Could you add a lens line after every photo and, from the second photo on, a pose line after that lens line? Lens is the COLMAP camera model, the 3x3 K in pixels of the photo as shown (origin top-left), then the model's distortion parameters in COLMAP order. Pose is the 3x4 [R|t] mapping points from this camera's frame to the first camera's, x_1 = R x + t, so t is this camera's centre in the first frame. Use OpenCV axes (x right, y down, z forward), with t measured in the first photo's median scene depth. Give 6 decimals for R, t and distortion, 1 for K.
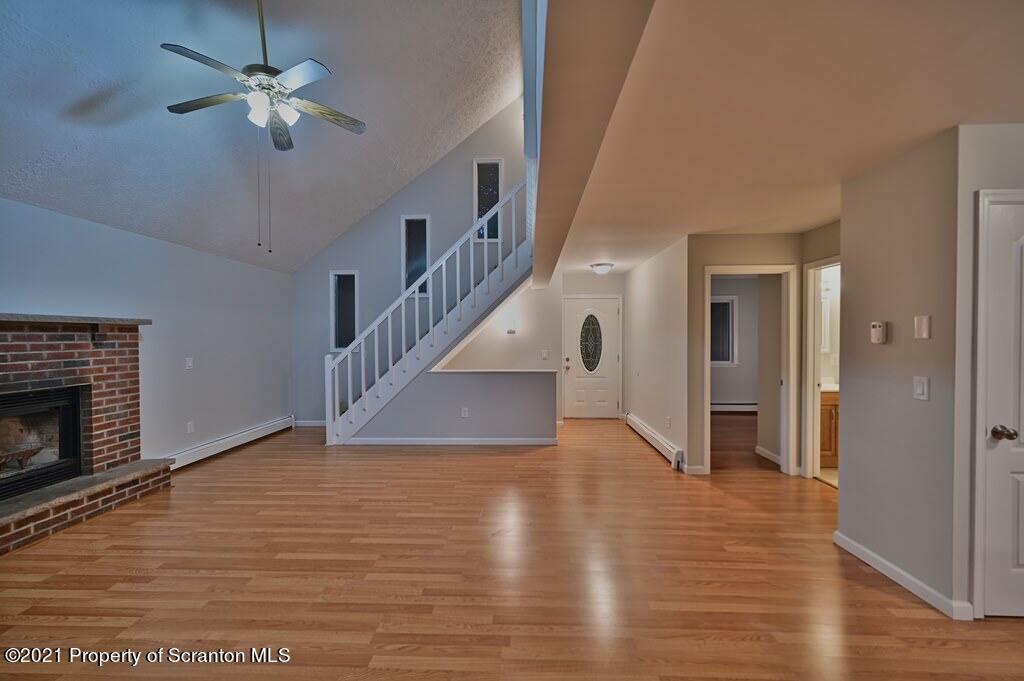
lens RADIAL K [[404.0, 0, 512.7], [0, 404.0, 341.1], [0, 0, 1]] dist [0.000312, 0.000076]
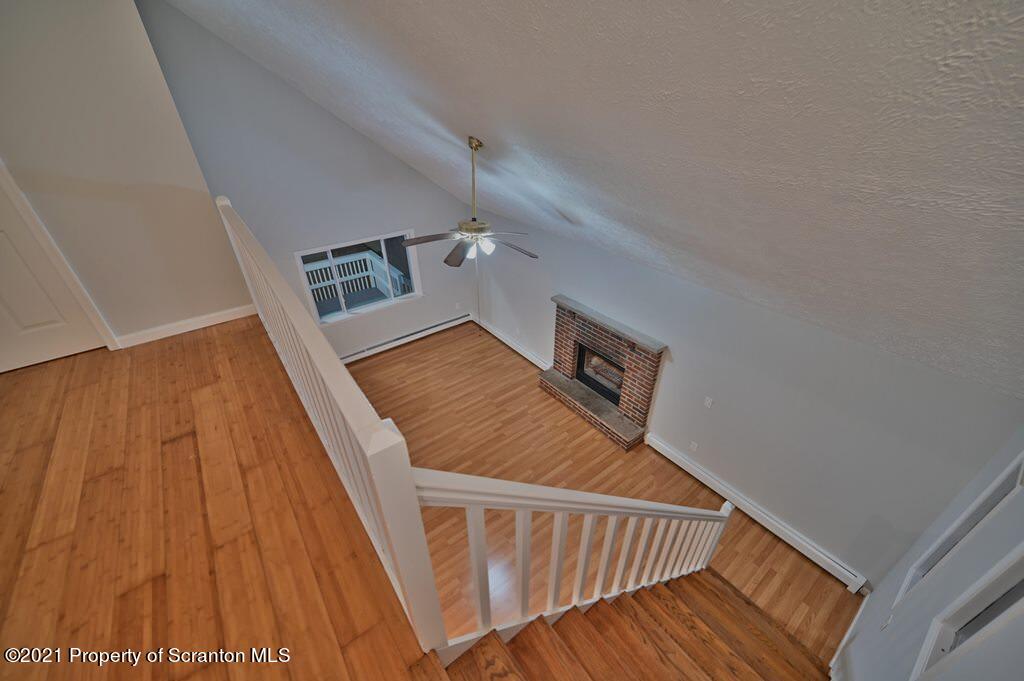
lens RADIAL K [[403.2, 0, 513.2], [0, 403.2, 342.5], [0, 0, 1]] dist [-0.001664, -0.000232]
pose [[-0.769304, 0.350384, -0.534230, 0.107409], [0.007920, 0.841361, 0.540415, -0.827529], [0.638833, 0.411513, -0.650038, 1.679746]]
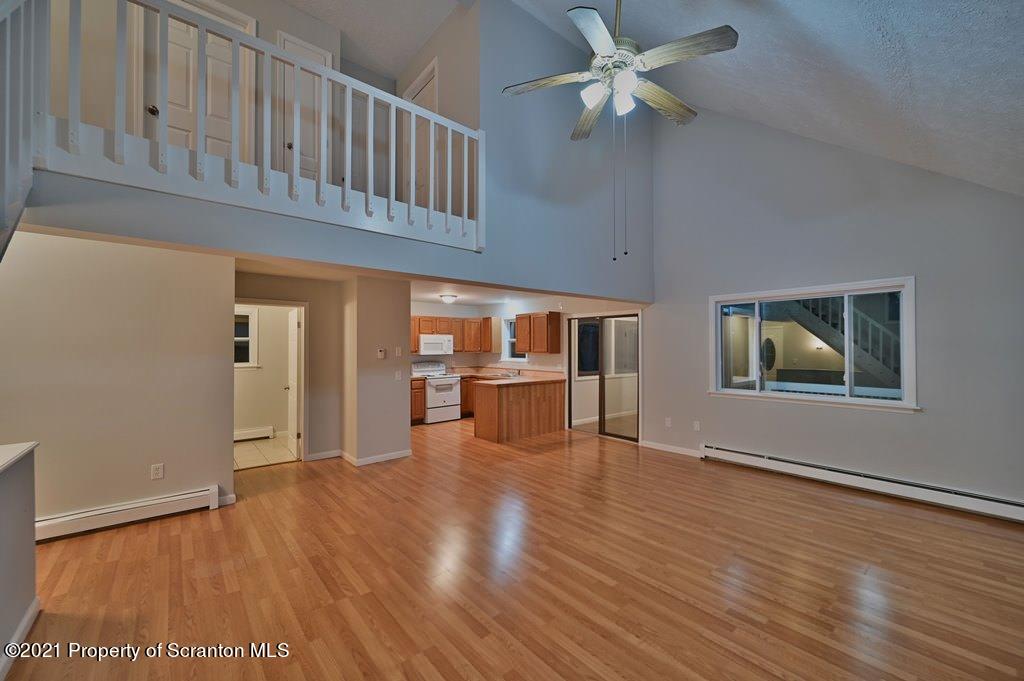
lens RADIAL K [[403.2, 0, 513.2], [0, 403.2, 342.5], [0, 0, 1]] dist [-0.001664, -0.000232]
pose [[-0.675821, 0.016353, 0.736885, -0.860562], [0.013491, 0.999861, -0.009817, -0.035882], [-0.736943, 0.003307, -0.675947, 1.383323]]
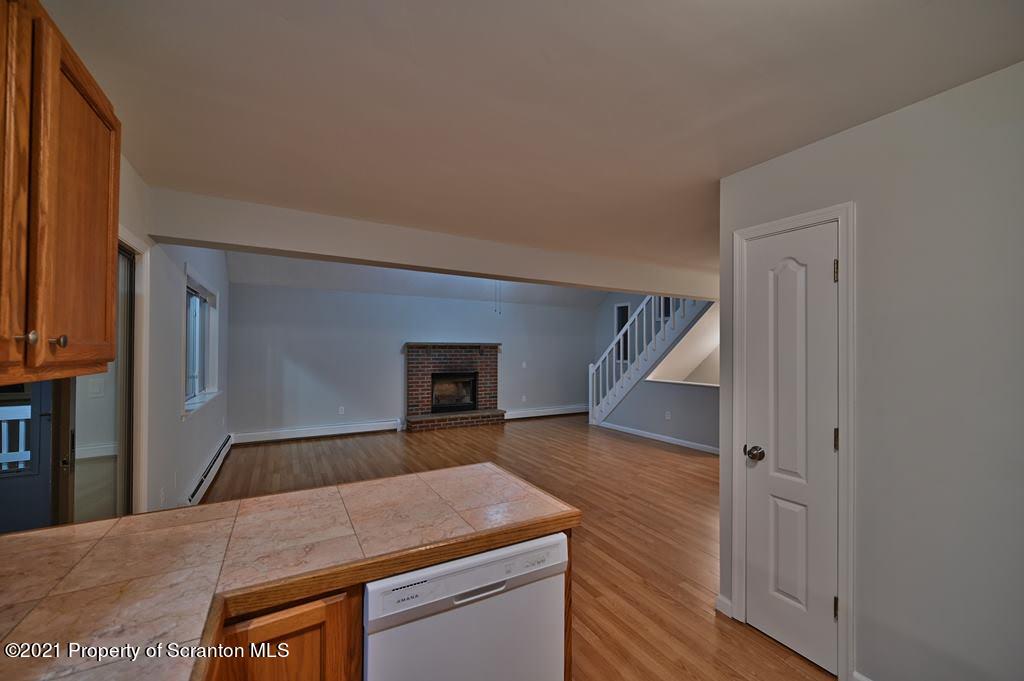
lens RADIAL K [[403.2, 0, 513.2], [0, 403.2, 342.5], [0, 0, 1]] dist [-0.001664, -0.000232]
pose [[0.528637, -0.007071, -0.848818, 1.021349], [-0.016563, 0.999689, -0.018644, -0.019965], [0.848686, 0.023915, 0.528356, -0.062591]]
